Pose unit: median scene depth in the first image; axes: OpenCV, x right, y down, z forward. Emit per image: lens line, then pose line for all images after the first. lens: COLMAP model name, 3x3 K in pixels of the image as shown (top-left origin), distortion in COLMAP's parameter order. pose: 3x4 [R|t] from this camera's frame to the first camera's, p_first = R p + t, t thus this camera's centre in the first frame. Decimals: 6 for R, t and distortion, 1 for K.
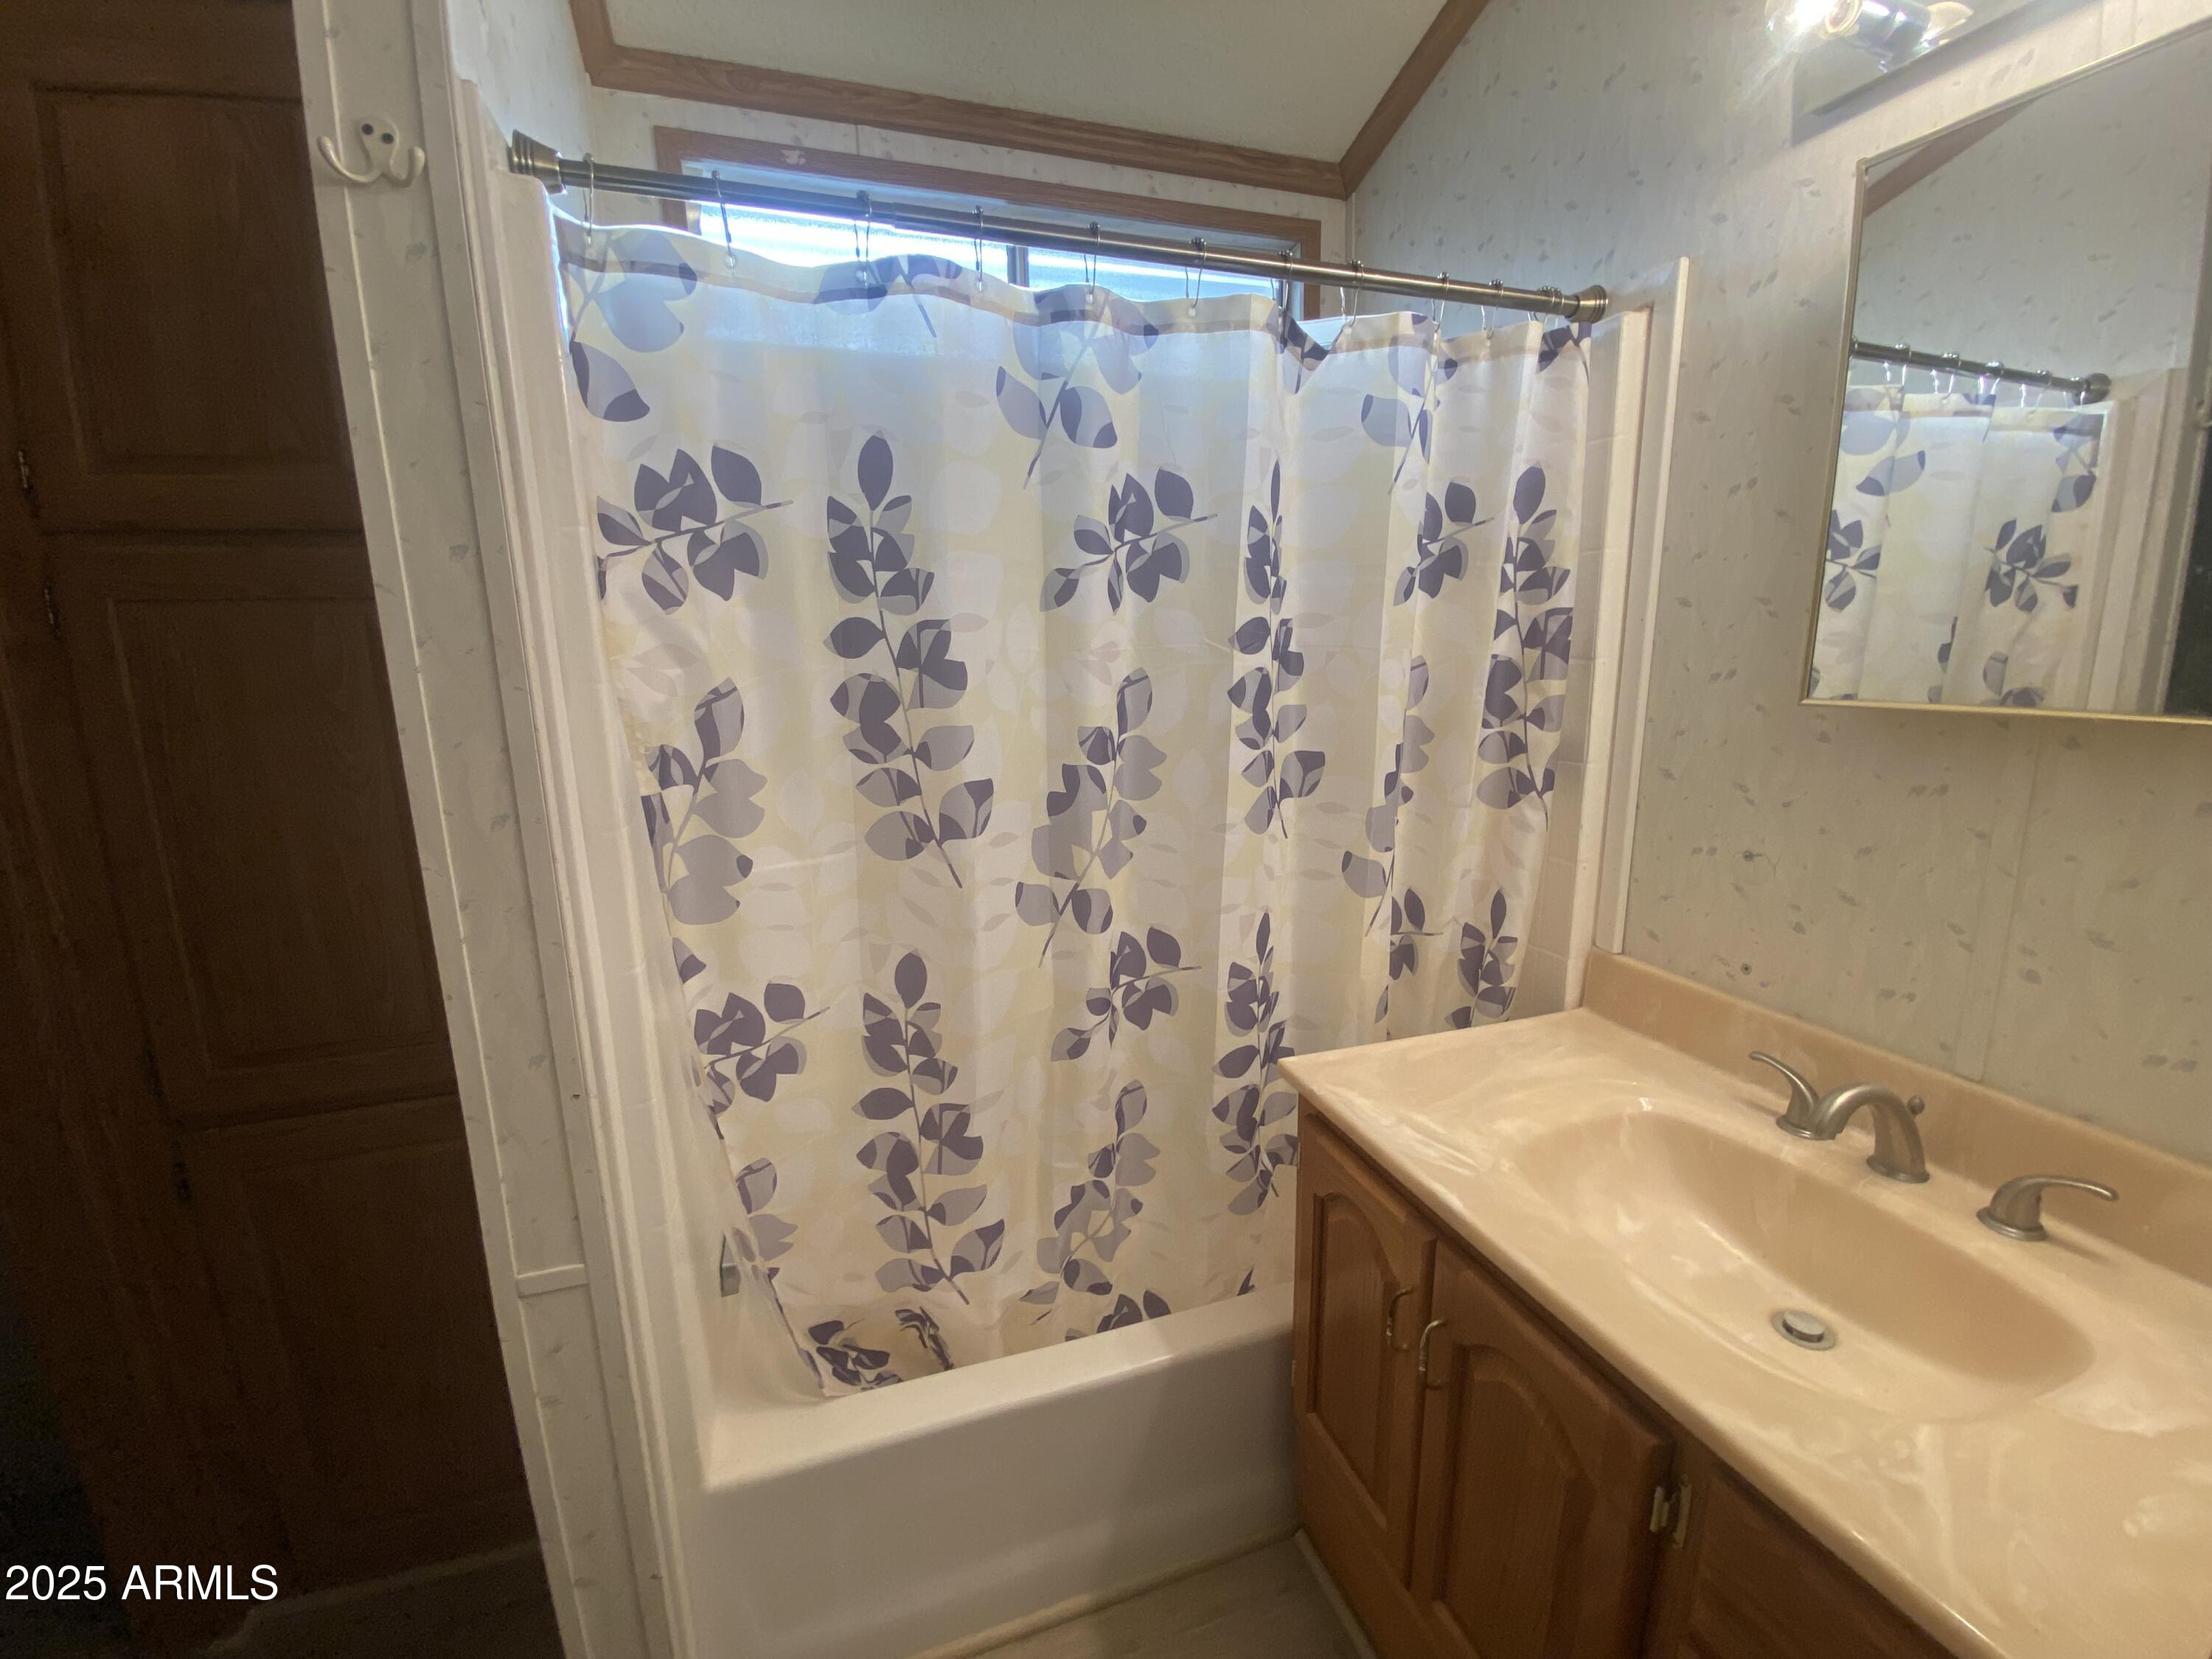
lens RADIAL K [[900.2, 0, 1106.0], [0, 900.2, 829.5], [0, 0, 1]] dist [-0.000197, -0.012141]
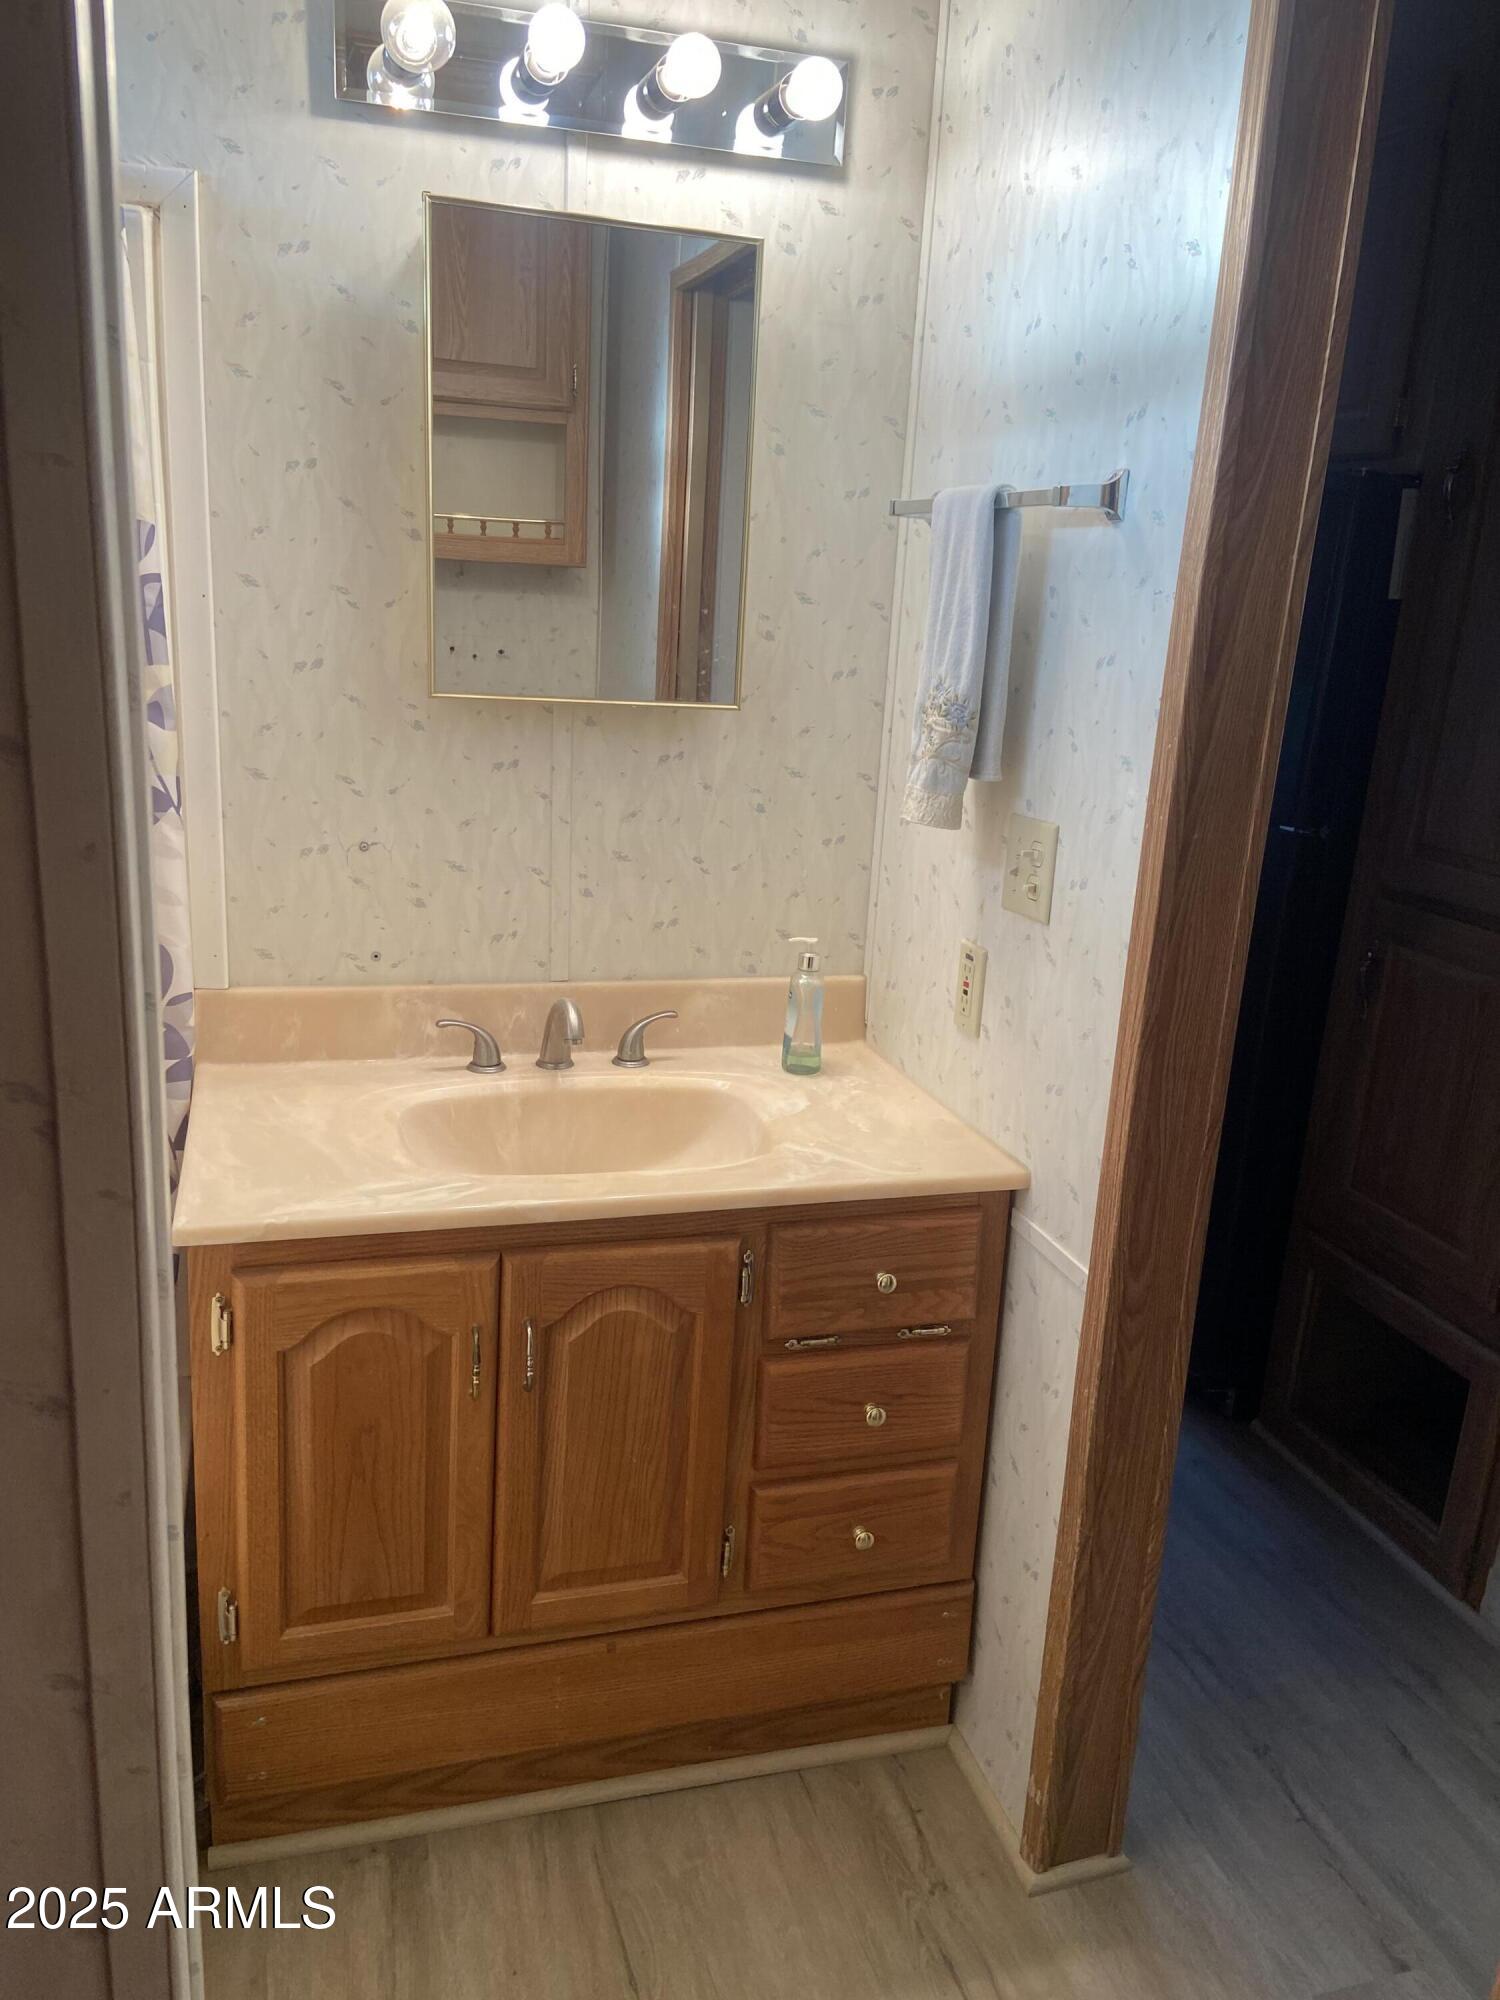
lens RADIAL K [[1502.1, 0, 750.0], [0, 1502.1, 1000.0], [0, 0, 1]] dist [0.121247, -0.151127]
pose [[0.005174, -0.231119, 0.972912, -1.050169], [0.134494, 0.964246, 0.228346, -0.143990], [-0.990901, 0.129669, 0.036073, 0.556940]]
